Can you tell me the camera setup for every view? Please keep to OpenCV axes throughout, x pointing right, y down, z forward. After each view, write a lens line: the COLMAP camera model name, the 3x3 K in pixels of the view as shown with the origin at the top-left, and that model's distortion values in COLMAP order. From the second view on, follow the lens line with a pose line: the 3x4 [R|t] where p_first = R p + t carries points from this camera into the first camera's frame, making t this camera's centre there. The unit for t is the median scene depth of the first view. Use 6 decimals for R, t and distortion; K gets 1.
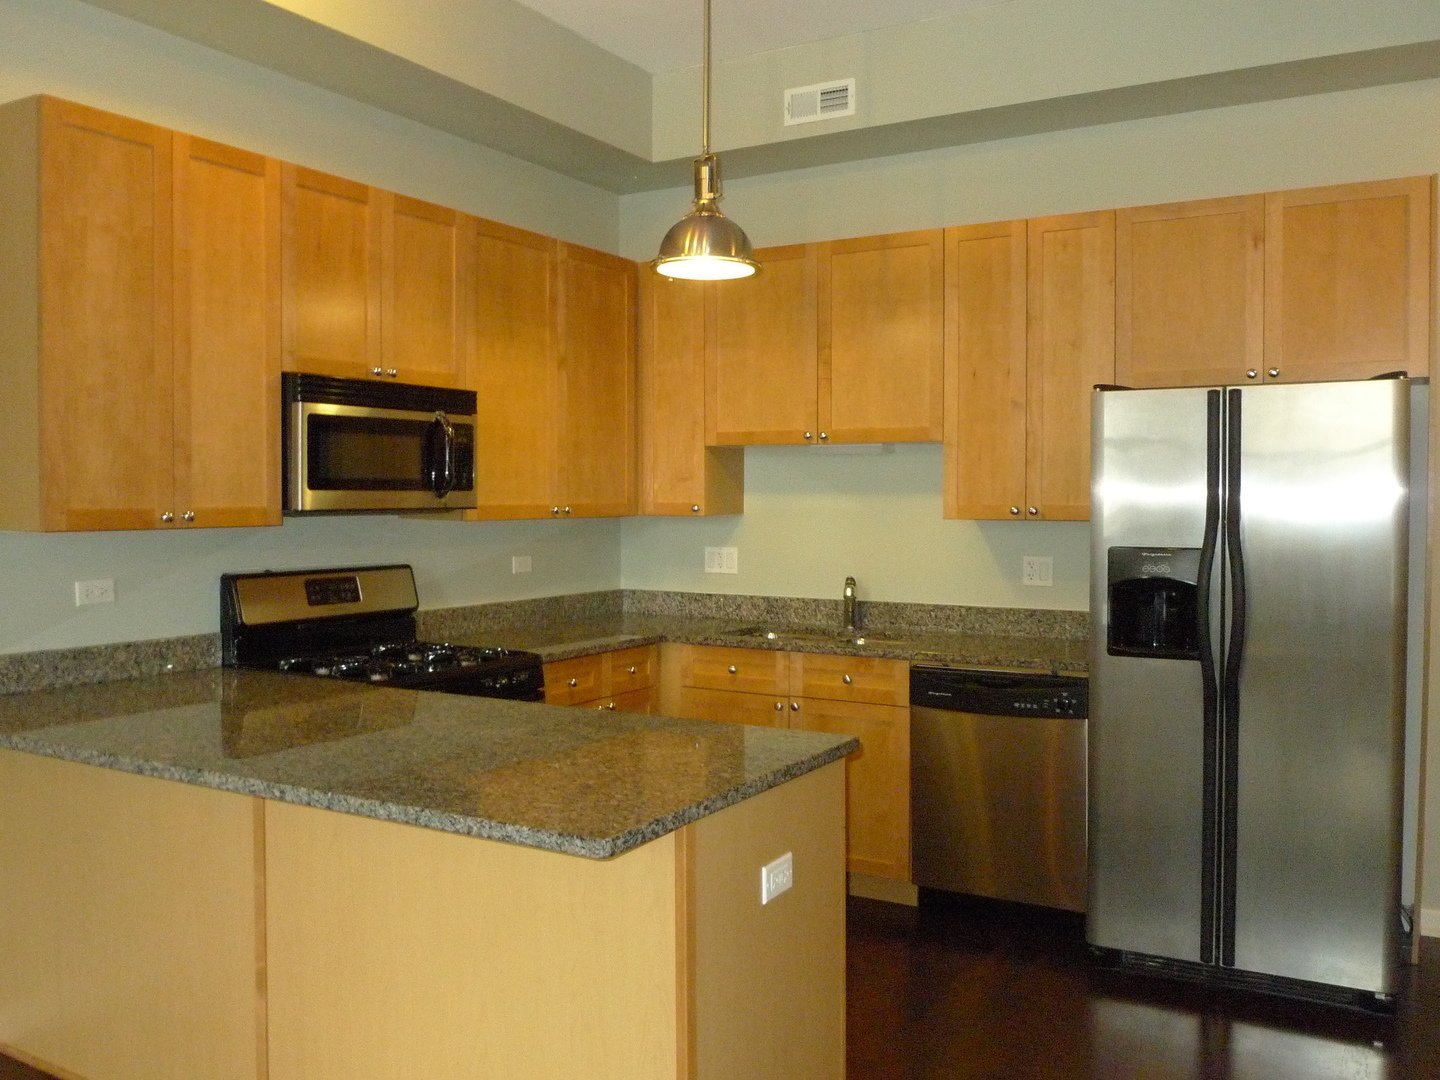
lens RADIAL K [[1239.7, 0, 720.0], [0, 1239.7, 540.0], [0, 0, 1]] dist [-0.023077, 0.000332]
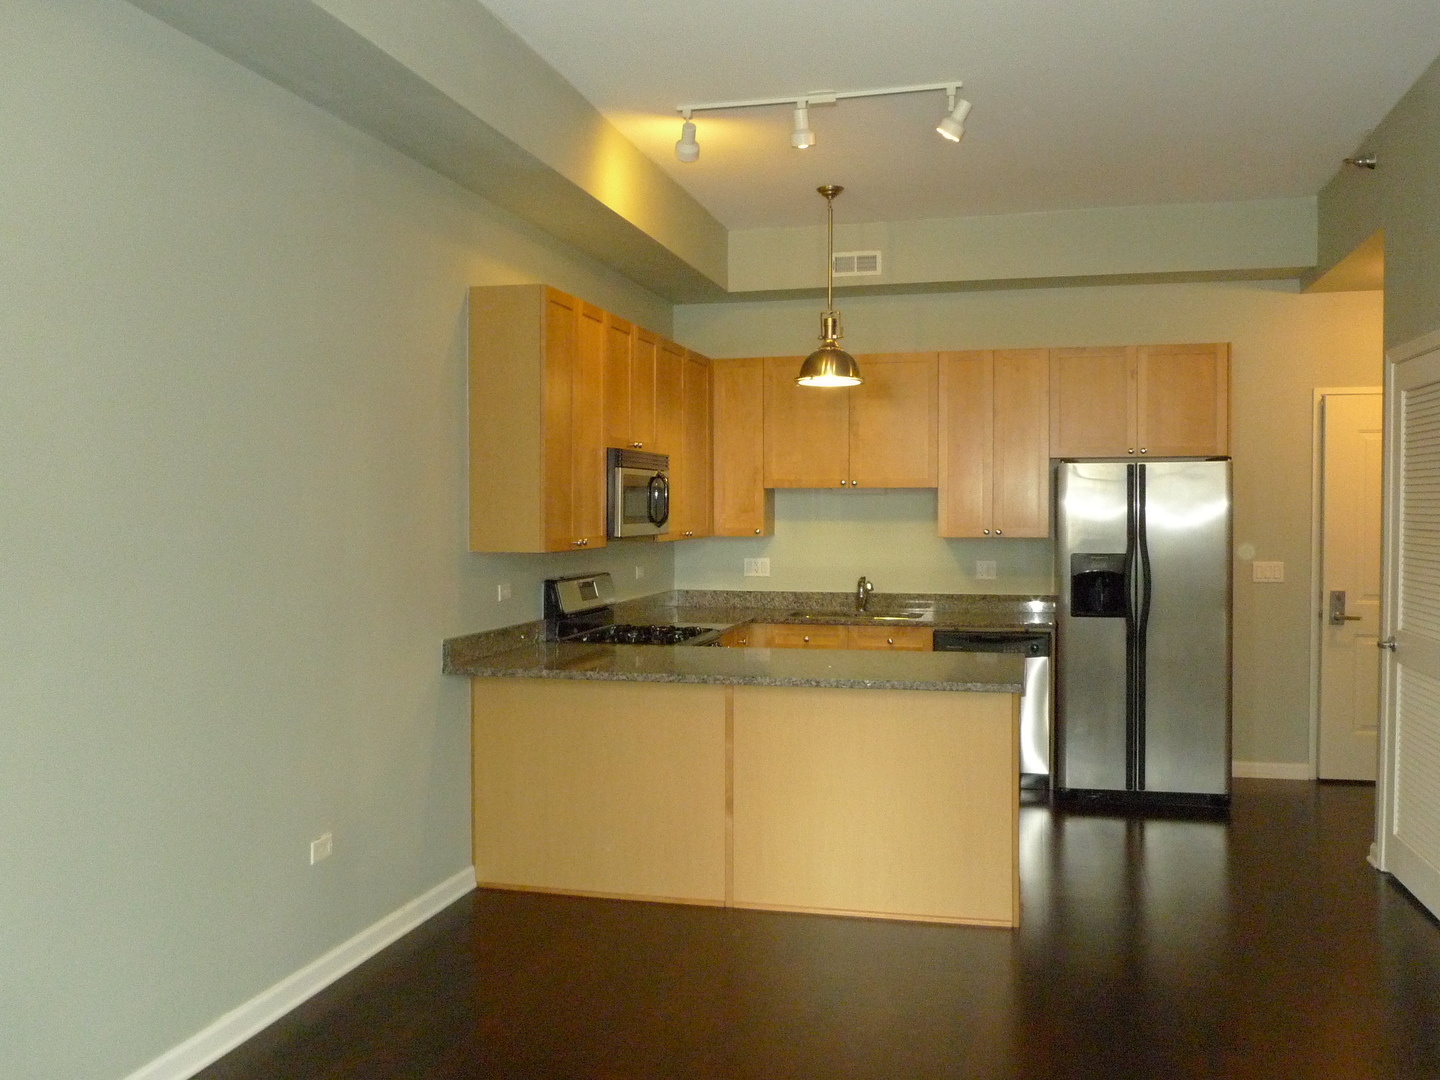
lens RADIAL K [[1266.2, 0, 721.8], [0, 1266.2, 547.3], [0, 0, 1]] dist [0.007294, -0.000694]
pose [[0.958186, -0.012498, 0.285872, -0.596166], [0.013354, 0.999910, -0.001043, -0.007539], [-0.285833, 0.004817, 0.958267, -0.501510]]
